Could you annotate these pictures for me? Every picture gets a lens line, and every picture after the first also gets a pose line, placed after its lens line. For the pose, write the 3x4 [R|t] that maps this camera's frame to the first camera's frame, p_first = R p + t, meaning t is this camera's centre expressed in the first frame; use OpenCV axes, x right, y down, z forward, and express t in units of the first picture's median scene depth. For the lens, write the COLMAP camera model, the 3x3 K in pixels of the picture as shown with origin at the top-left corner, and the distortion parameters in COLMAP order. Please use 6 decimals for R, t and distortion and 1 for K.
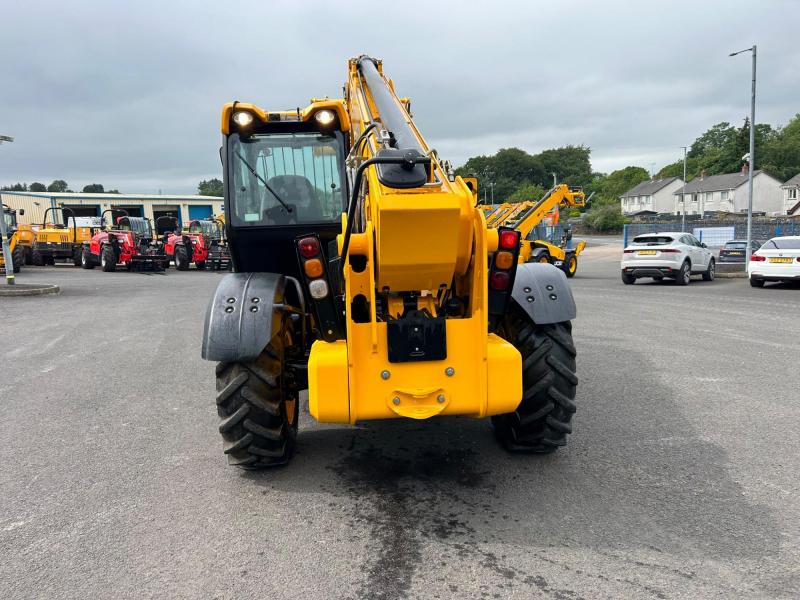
lens RADIAL K [[601.7, 0, 396.5], [0, 601.7, 305.8], [0, 0, 1]] dist [0.064626, -0.066983]
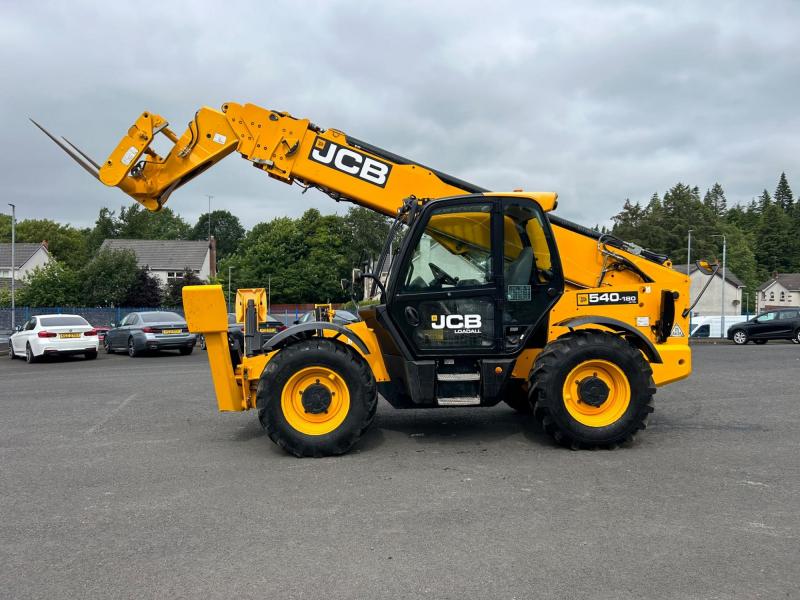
lens RADIAL K [[600.2, 0, 395.9], [0, 600.2, 297.8], [0, 0, 1]] dist [0.074731, -0.093374]
pose [[0.049925, 0.028785, 0.998338, -1.608880], [0.129178, 0.991002, -0.035033, -0.099512], [-0.990364, 0.130712, 0.045757, 1.304044]]
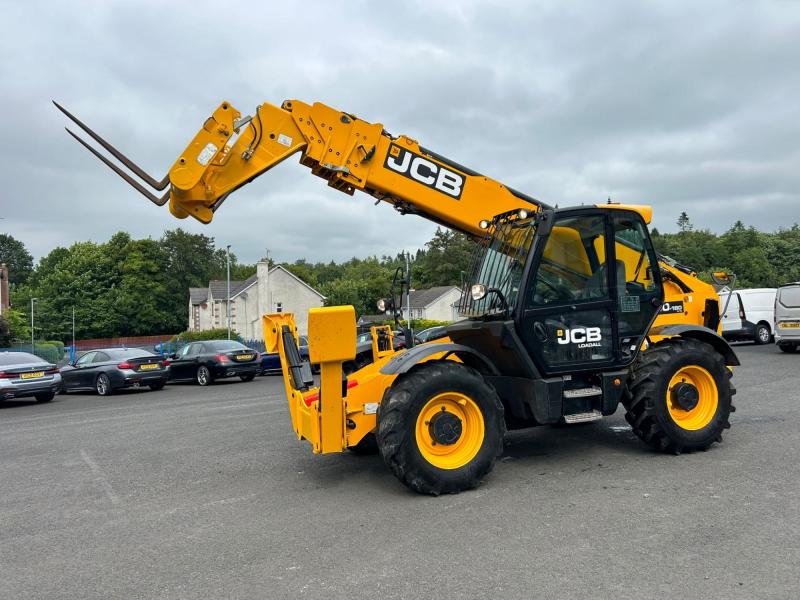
lens RADIAL K [[599.4, 0, 394.6], [0, 599.4, 304.2], [0, 0, 1]] dist [0.064882, -0.076230]
pose [[-0.258182, 0.063928, 0.963979, -1.432500], [0.175228, 0.984357, -0.018348, -0.187456], [-0.950072, 0.164179, -0.265345, 1.939187]]
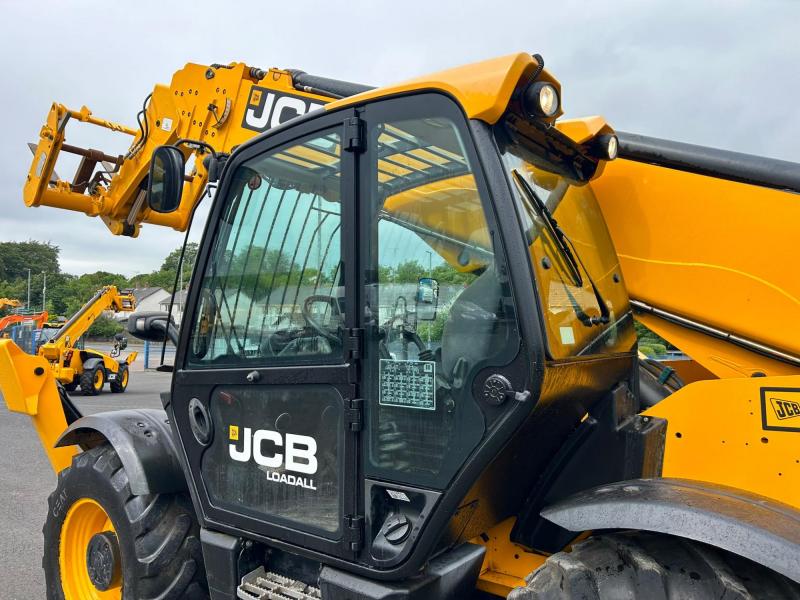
lens RADIAL K [[602.9, 0, 396.6], [0, 602.9, 298.2], [0, 0, 1]] dist [0.050805, -0.039245]
pose [[0.674648, 0.078718, 0.733930, -0.609196], [0.059608, 0.985240, -0.160466, -0.113293], [-0.735729, 0.152006, 0.659998, 0.812320]]
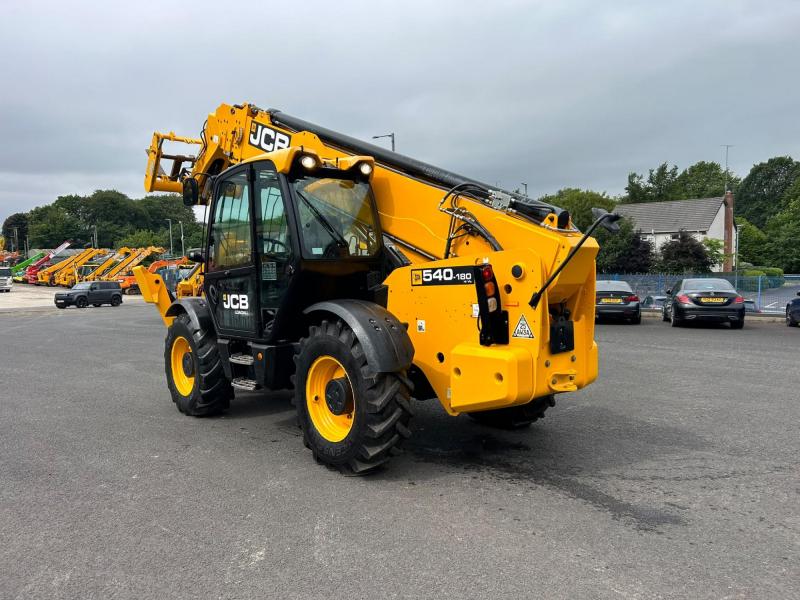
lens RADIAL K [[601.7, 0, 396.5], [0, 601.7, 305.8], [0, 0, 1]] dist [0.064626, -0.066983]
pose [[0.804126, -0.023142, 0.594009, -0.774499], [0.069680, 0.996023, -0.055524, 0.023914], [-0.590361, 0.086039, 0.802540, 0.043478]]
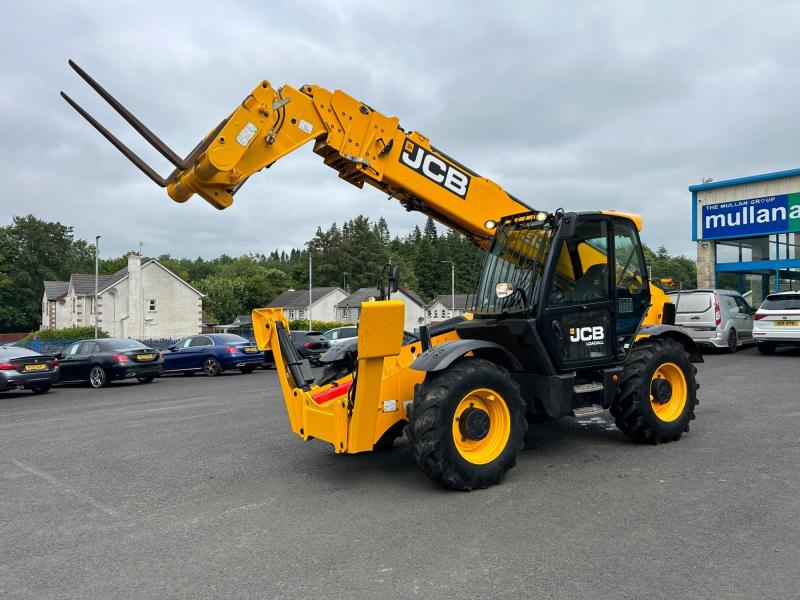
lens RADIAL K [[599.4, 0, 394.6], [0, 599.4, 304.2], [0, 0, 1]] dist [0.064882, -0.076230]
pose [[-0.457419, 0.058655, 0.887315, -1.303232], [0.155136, 0.987784, 0.014678, -0.229305], [-0.875614, 0.144368, -0.460931, 2.229070]]
